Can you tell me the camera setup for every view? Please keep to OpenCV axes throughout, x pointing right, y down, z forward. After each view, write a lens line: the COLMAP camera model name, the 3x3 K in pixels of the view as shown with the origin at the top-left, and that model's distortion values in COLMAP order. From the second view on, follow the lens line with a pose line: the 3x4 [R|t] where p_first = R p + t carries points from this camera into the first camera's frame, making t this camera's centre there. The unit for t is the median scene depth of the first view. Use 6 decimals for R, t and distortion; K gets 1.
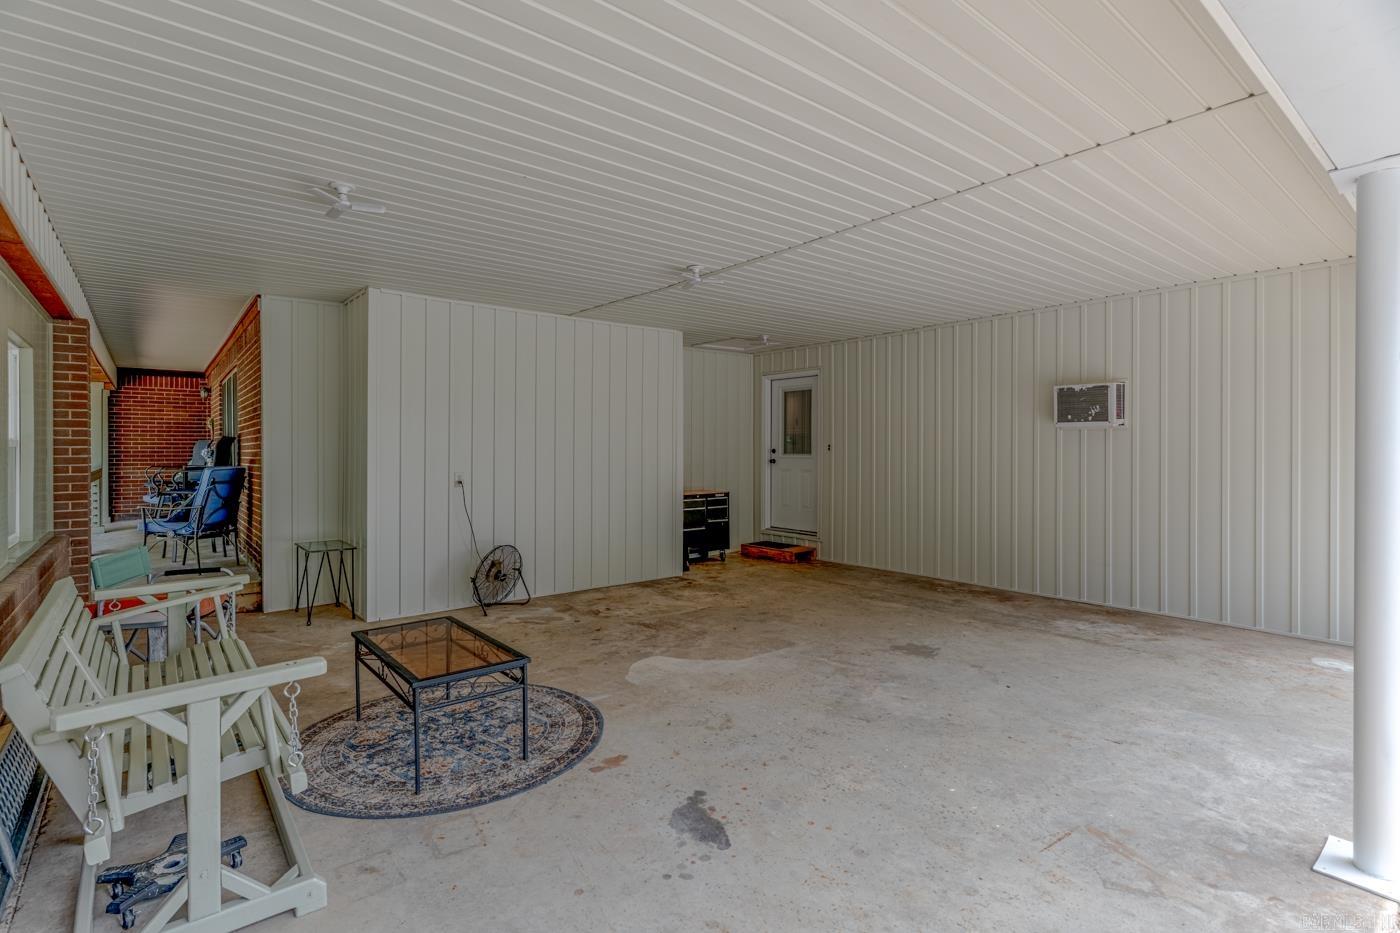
lens RADIAL K [[676.8, 0, 698.9], [0, 676.8, 457.7], [0, 0, 1]] dist [-0.001124, 0.000004]
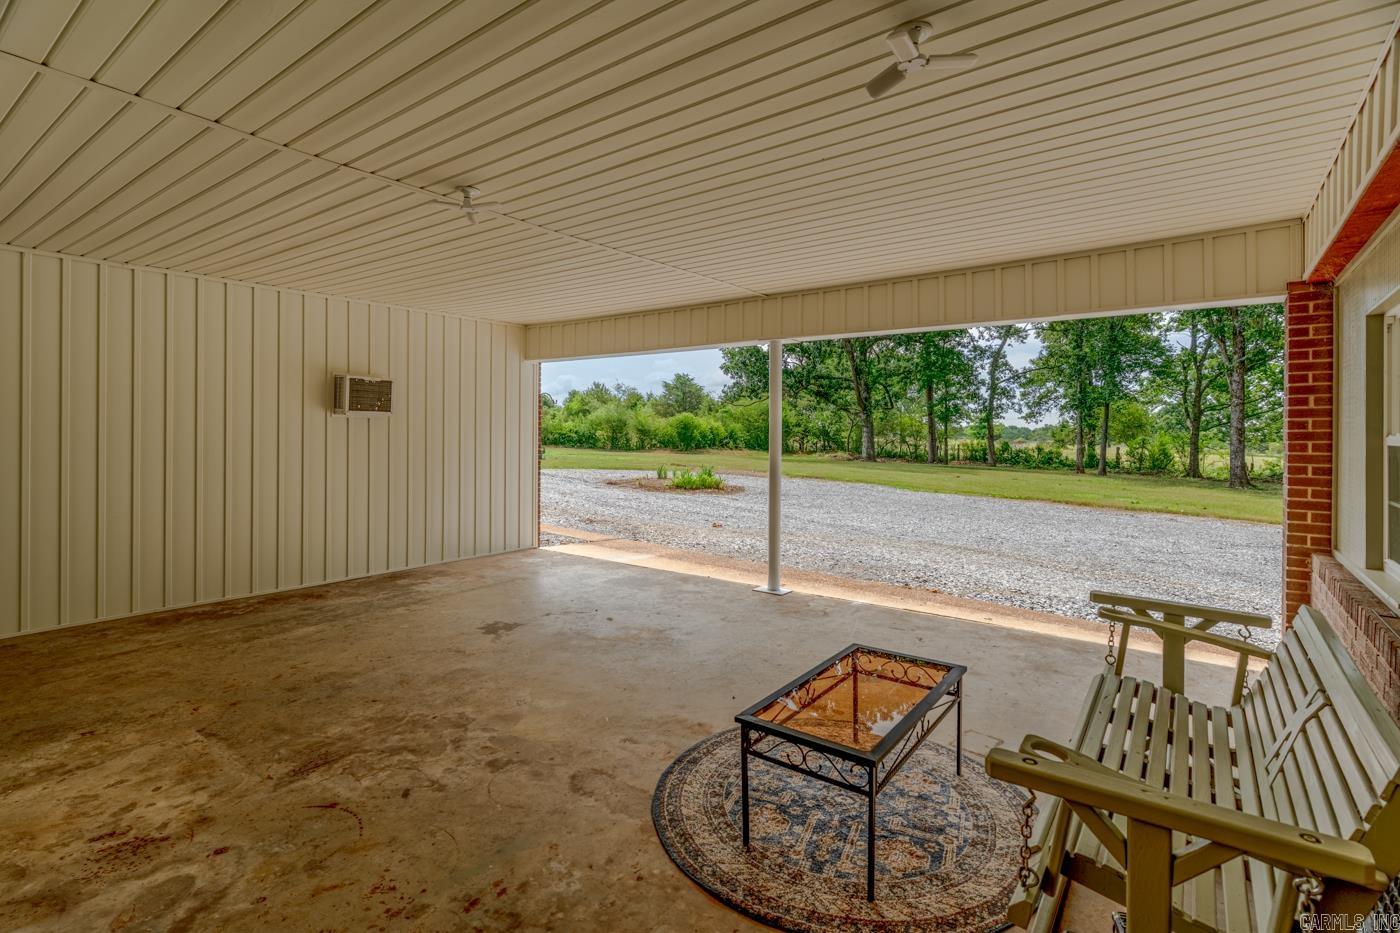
lens RADIAL K [[676.8, 0, 684.0], [0, 676.8, 434.5], [0, 0, 1]] dist [-0.001124, 0.000004]
pose [[-0.235601, -0.003642, 0.971843, -1.017291], [0.004826, 0.999976, 0.004917, -0.029052], [-0.971838, 0.005849, -0.235578, 1.264173]]
